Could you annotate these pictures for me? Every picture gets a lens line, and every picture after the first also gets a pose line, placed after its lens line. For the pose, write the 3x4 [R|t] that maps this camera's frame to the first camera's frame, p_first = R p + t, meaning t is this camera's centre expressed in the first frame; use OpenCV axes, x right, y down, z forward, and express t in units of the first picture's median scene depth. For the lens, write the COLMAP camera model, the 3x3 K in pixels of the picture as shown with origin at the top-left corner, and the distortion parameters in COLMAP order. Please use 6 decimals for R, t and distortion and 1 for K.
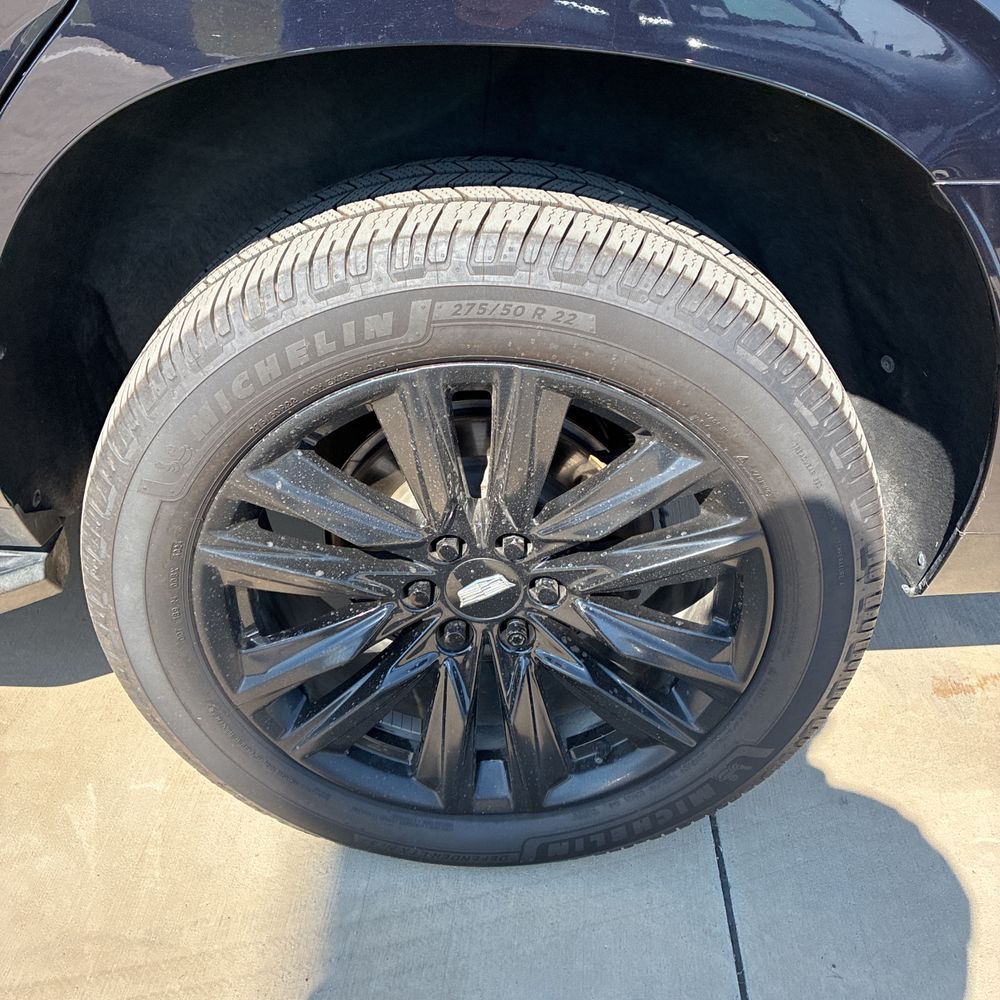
lens RADIAL K [[986.6, 0, 500.0], [0, 986.6, 500.0], [0, 0, 1]] dist [0.036136, -0.002398]
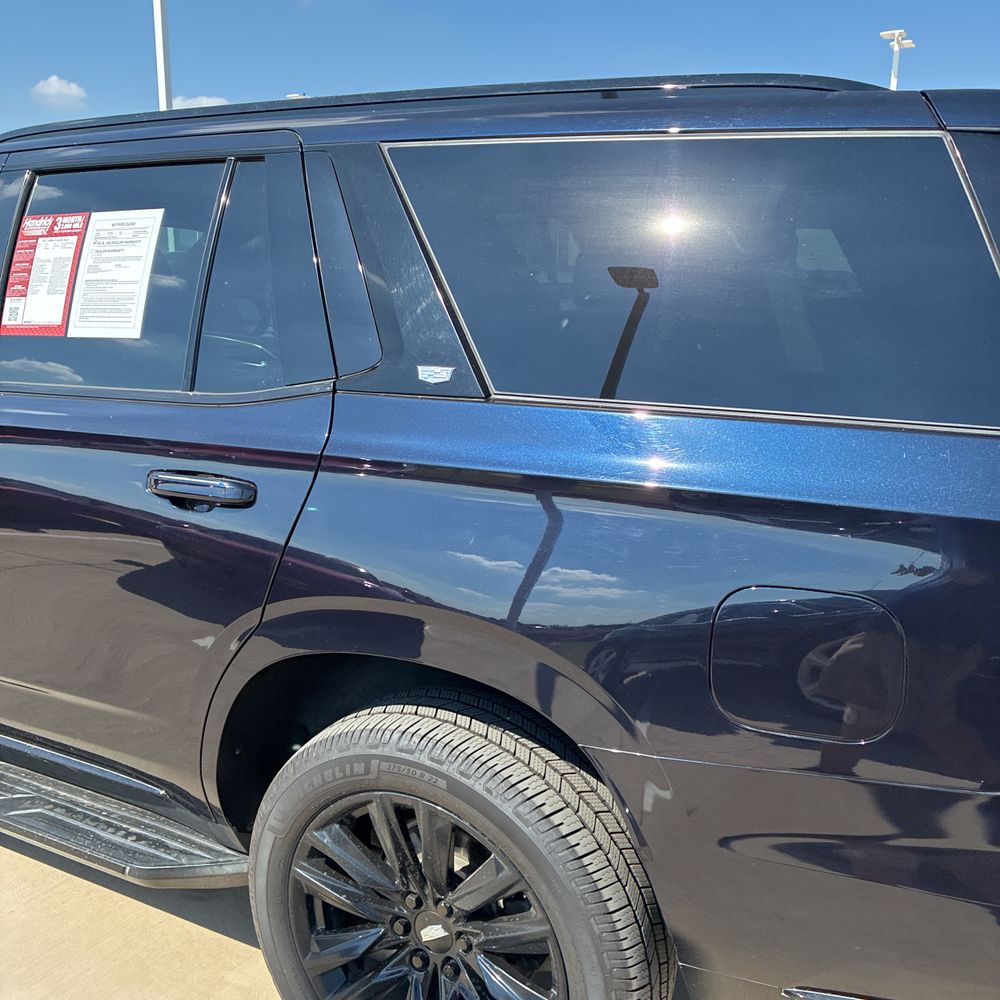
lens RADIAL K [[1089.8, 0, 517.2], [0, 1089.8, 500.3], [0, 0, 1]] dist [0.013743, 0.036331]
pose [[0.862613, 0.042209, -0.504101, 1.041701], [-0.220138, 0.928530, -0.298951, -0.070030], [0.455454, 0.368851, 0.810253, -0.737592]]
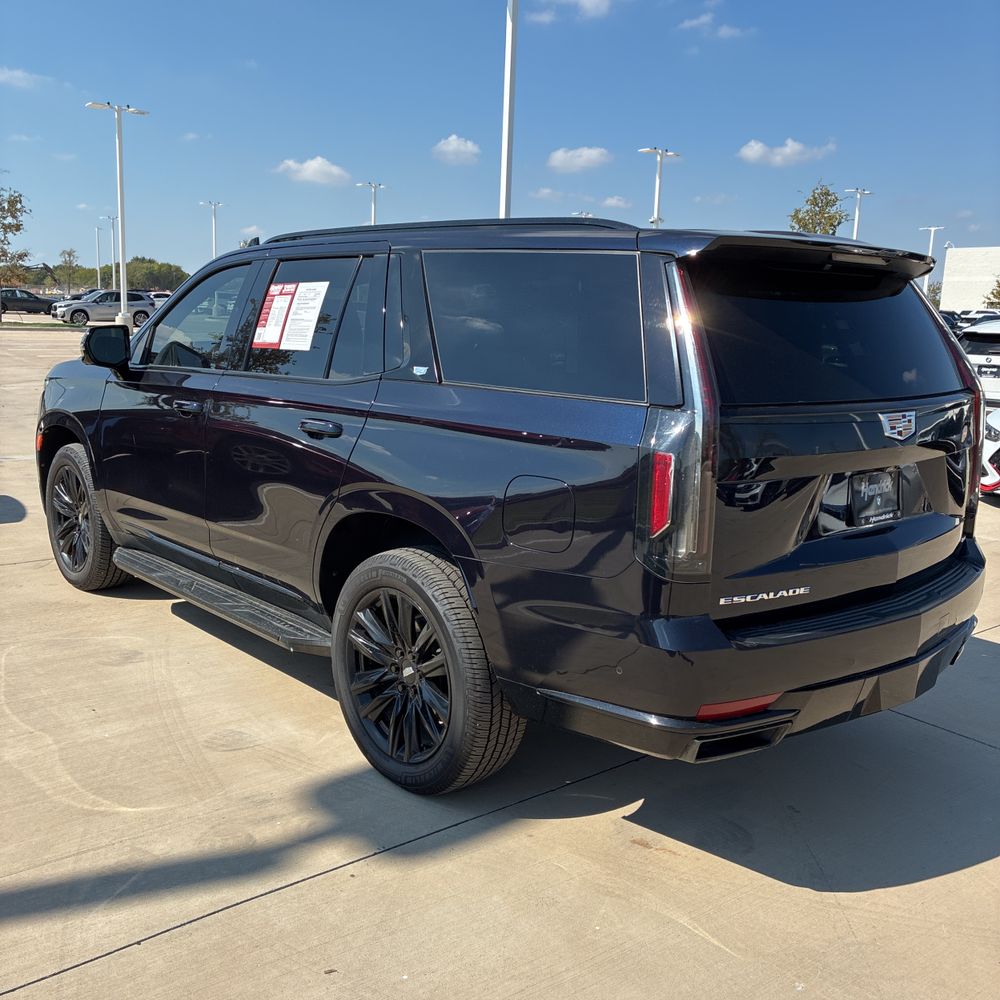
lens RADIAL K [[1155.6, 0, 500.0], [0, 1155.6, 500.0], [0, 0, 1]] dist [0.004852, 0.008542]
pose [[0.643614, 0.076187, -0.761549, 2.993930], [-0.387511, 0.890503, -0.238412, 0.377142], [0.659997, 0.448554, 0.602663, -1.292617]]
